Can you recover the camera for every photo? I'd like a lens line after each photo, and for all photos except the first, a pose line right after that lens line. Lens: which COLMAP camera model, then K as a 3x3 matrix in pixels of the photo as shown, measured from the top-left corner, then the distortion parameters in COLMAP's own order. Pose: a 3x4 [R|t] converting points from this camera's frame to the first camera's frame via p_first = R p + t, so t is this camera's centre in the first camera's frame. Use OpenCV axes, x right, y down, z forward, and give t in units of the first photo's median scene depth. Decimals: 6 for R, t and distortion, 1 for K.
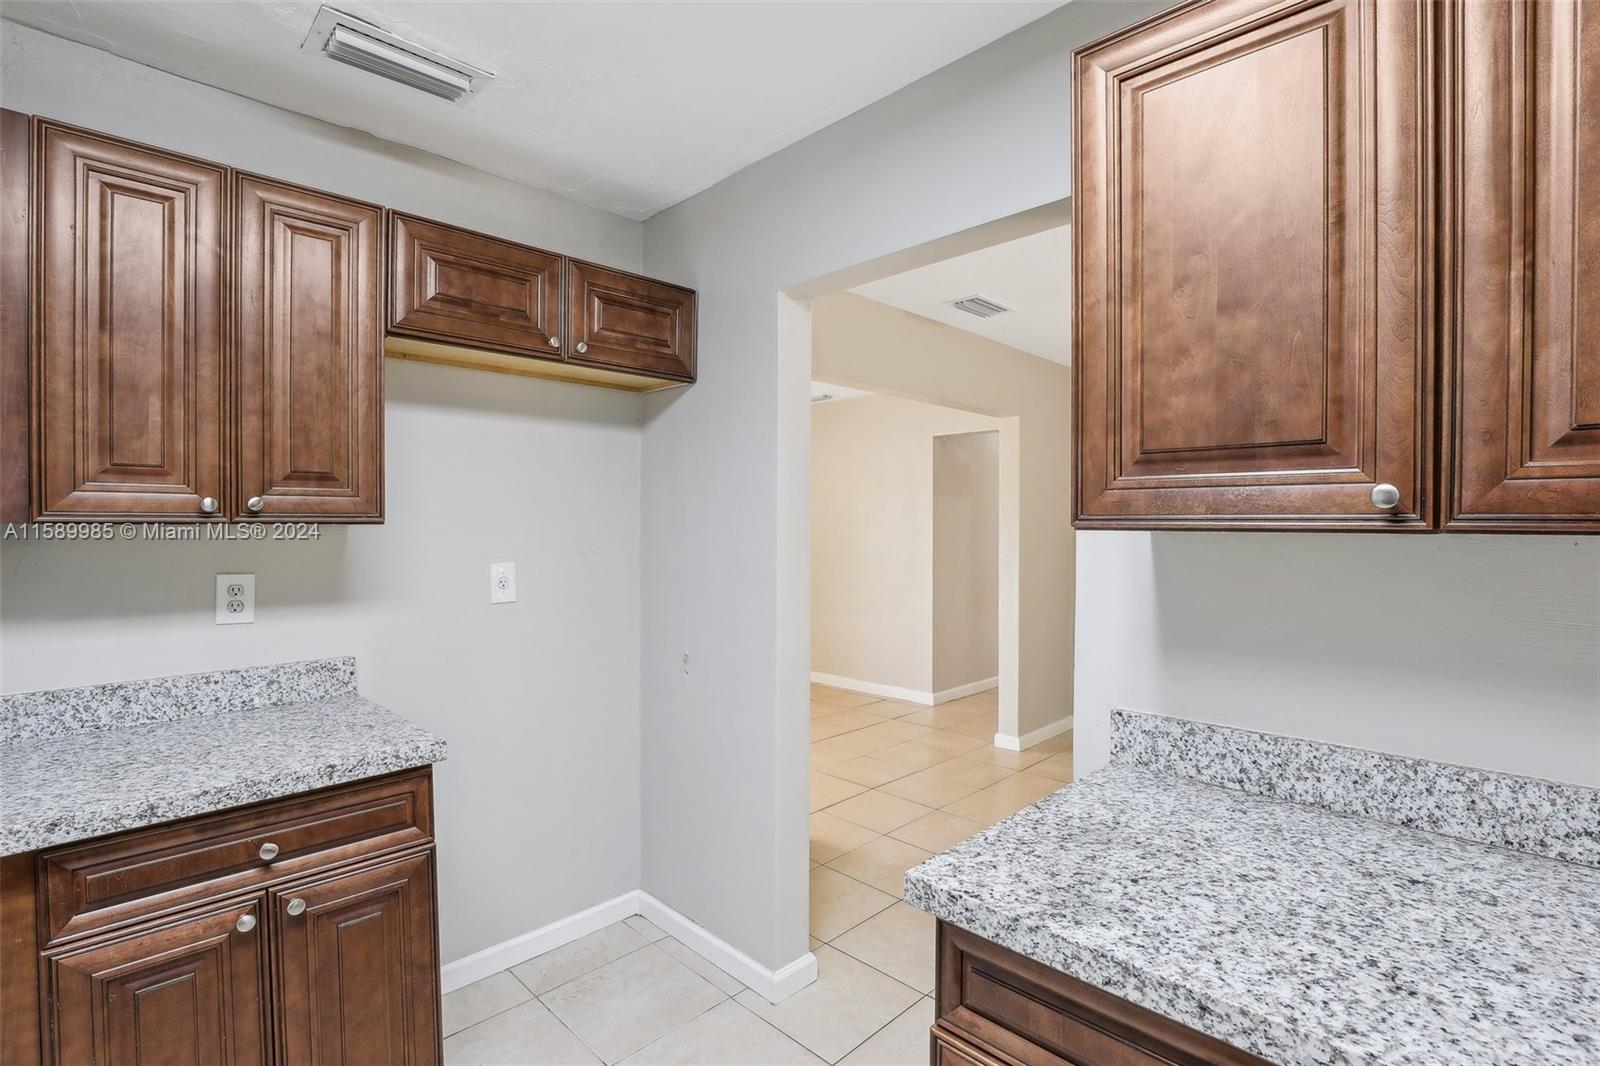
lens RADIAL K [[759.5, 0, 809.5], [0, 759.5, 532.1], [0, 0, 1]] dist [-0.024764, 0.001367]
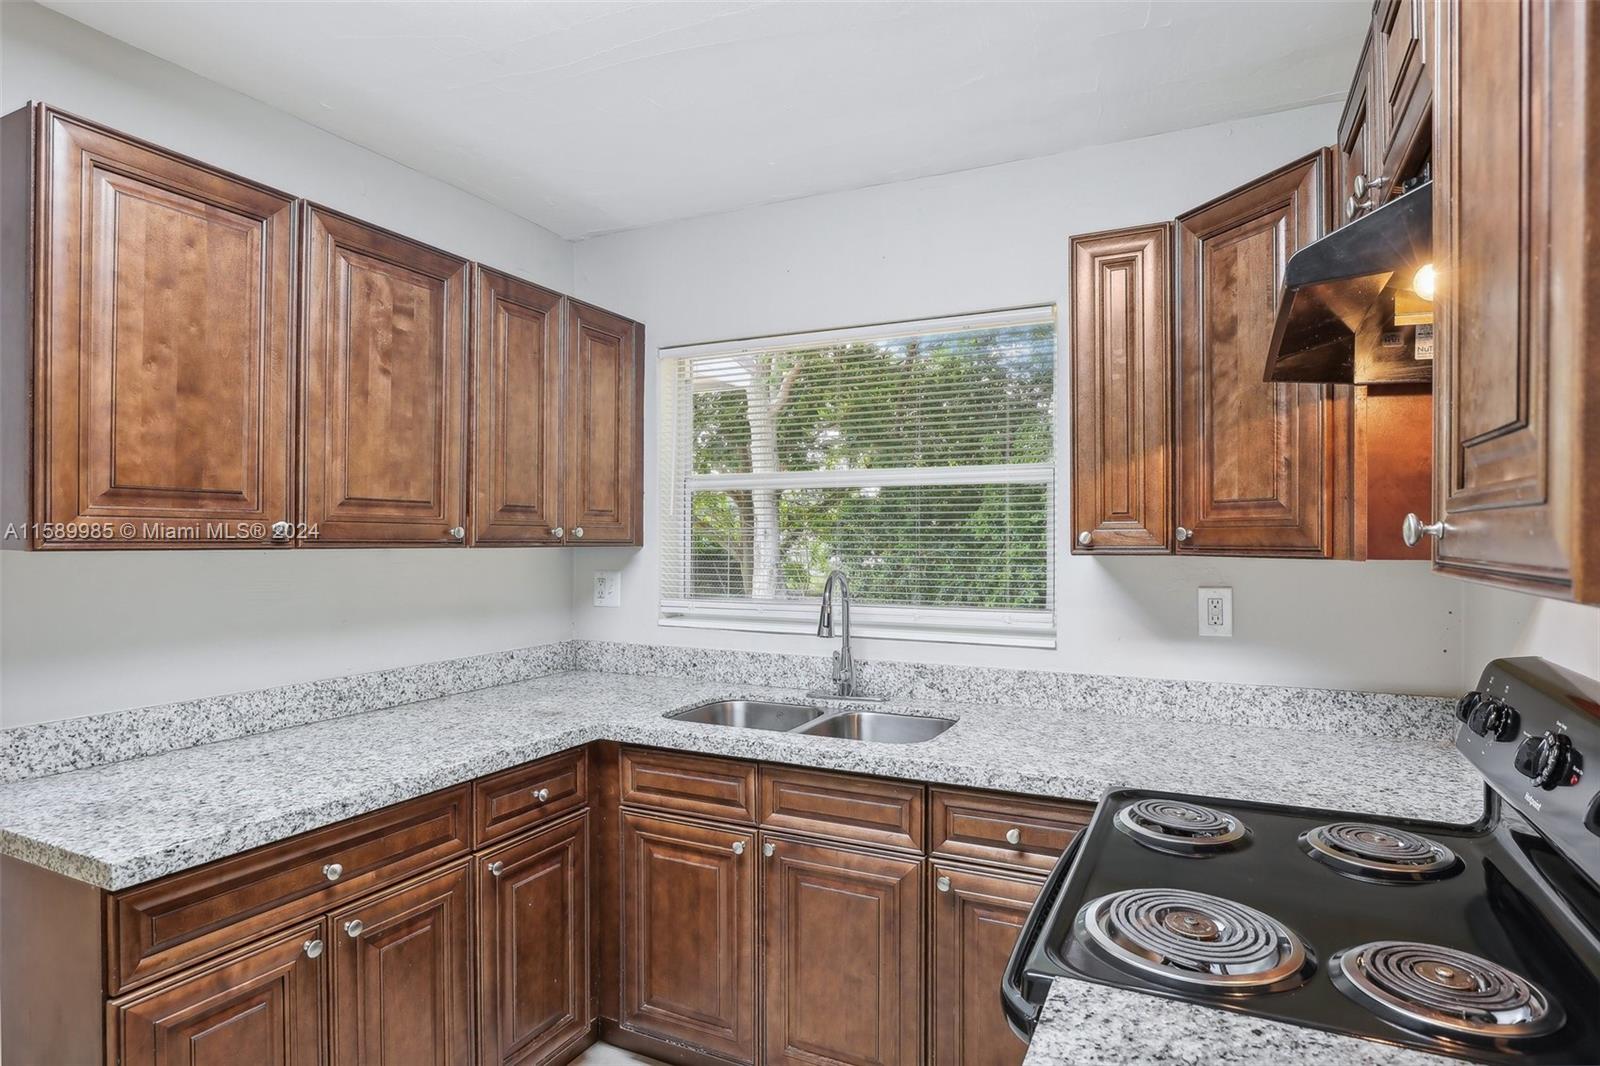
lens RADIAL K [[868.1, 0, 809.0], [0, 868.1, 540.5], [0, 0, 1]] dist [-0.011444, 0.002256]
pose [[-0.322809, -0.004917, 0.946451, -1.310372], [0.008650, 0.999929, 0.008145, -0.021900], [-0.946425, 0.010816, -0.322744, 0.412092]]
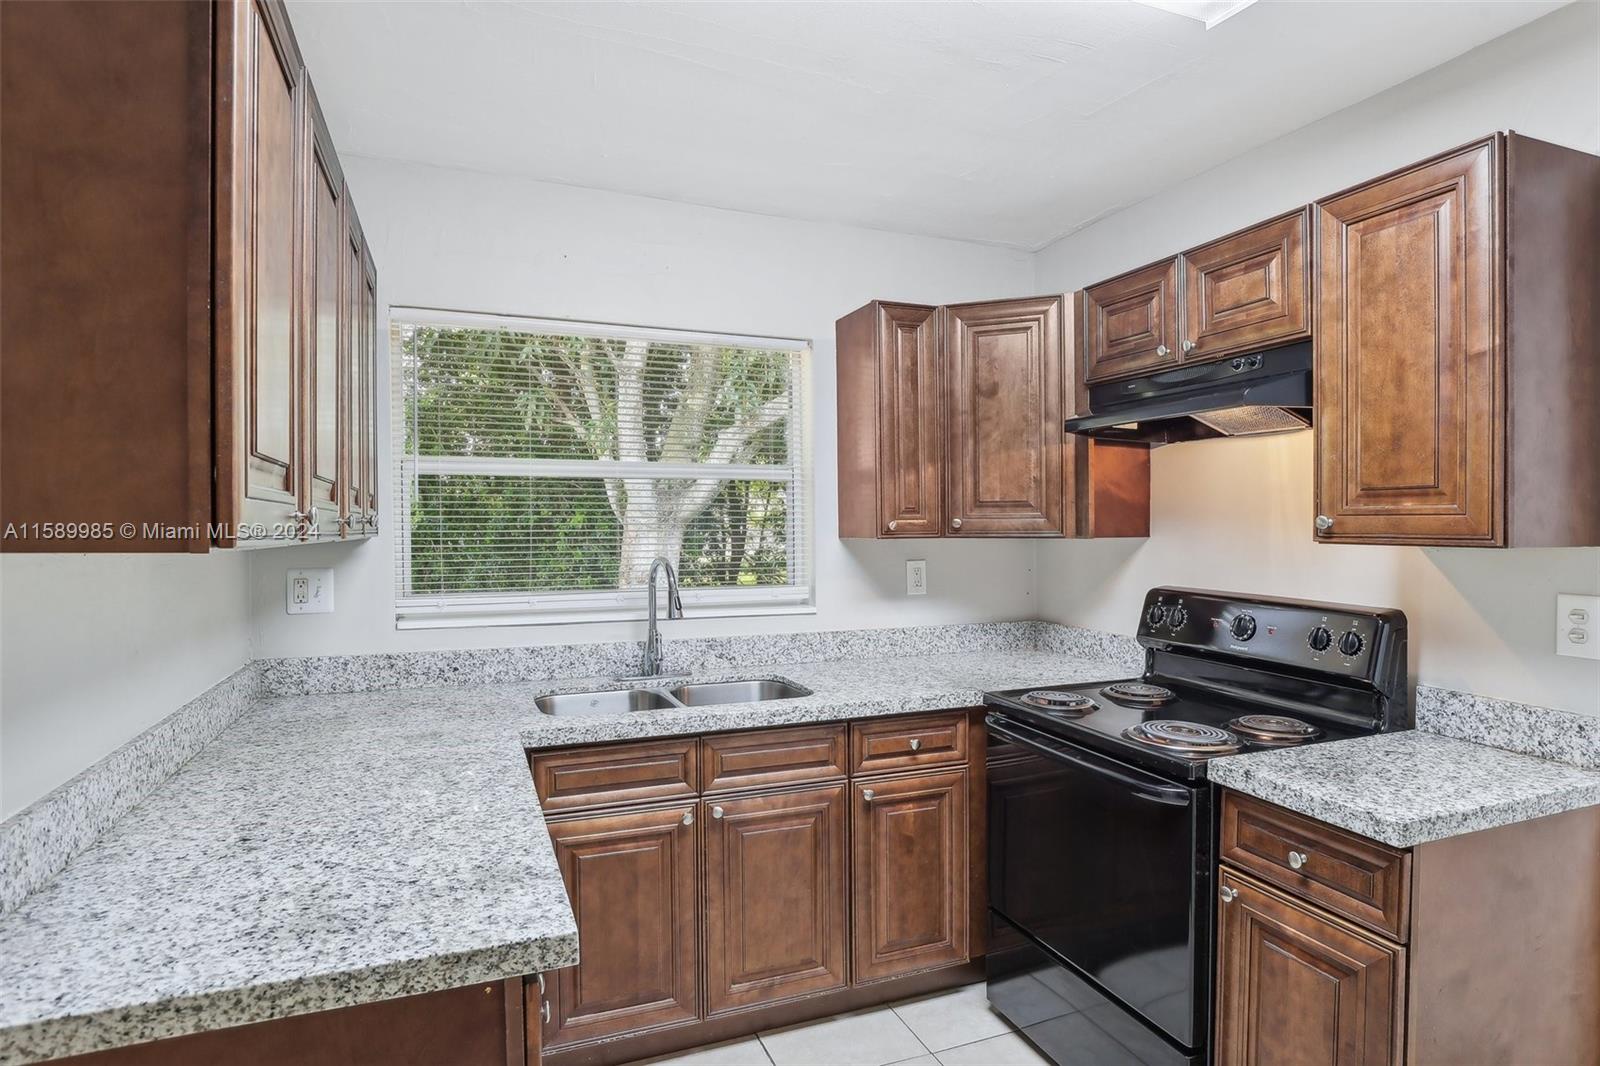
lens RADIAL K [[868.1, 0, 807.4], [0, 868.1, 534.8], [0, 0, 1]] dist [-0.011444, 0.002256]
pose [[-0.917680, -0.003192, 0.397307, -0.494907], [0.005081, 0.999792, 0.019770, -0.033223], [-0.397287, 0.020161, -0.917473, 1.713207]]
